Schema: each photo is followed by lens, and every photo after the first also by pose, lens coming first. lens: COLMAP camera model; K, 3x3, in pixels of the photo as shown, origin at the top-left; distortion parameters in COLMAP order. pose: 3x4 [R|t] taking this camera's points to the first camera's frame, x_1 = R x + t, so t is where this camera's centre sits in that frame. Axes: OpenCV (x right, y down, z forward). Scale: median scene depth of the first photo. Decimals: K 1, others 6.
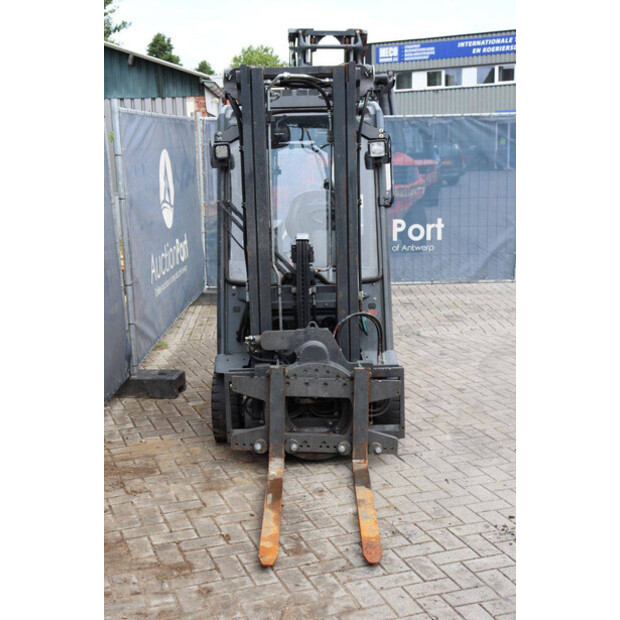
lens RADIAL K [[1009.6, 0, 310.0], [0, 1009.6, 310.0], [0, 0, 1]] dist [0.170127, 0.089419]
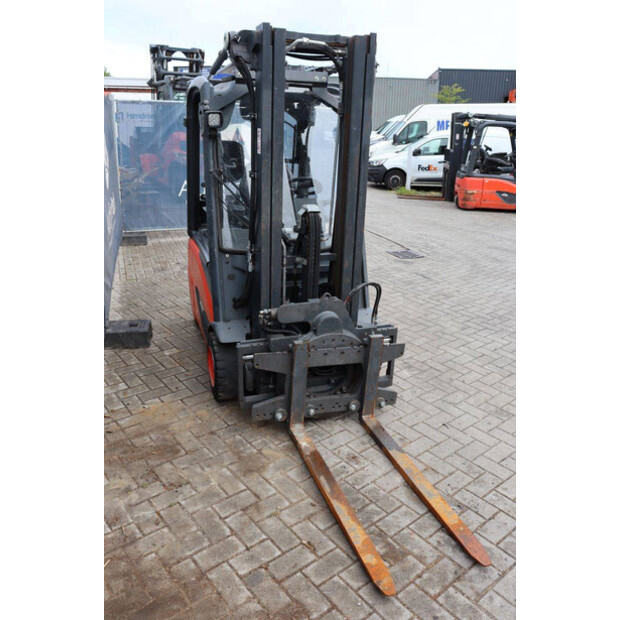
lens RADIAL K [[530.3, 0, 310.0], [0, 530.3, 310.0], [0, 0, 1]] dist [-0.147382, 0.130067]
pose [[0.940284, -0.067773, 0.333575, -0.193343], [0.011254, 0.985633, 0.168528, -0.062001], [-0.340204, -0.154710, 0.927537, 0.505139]]
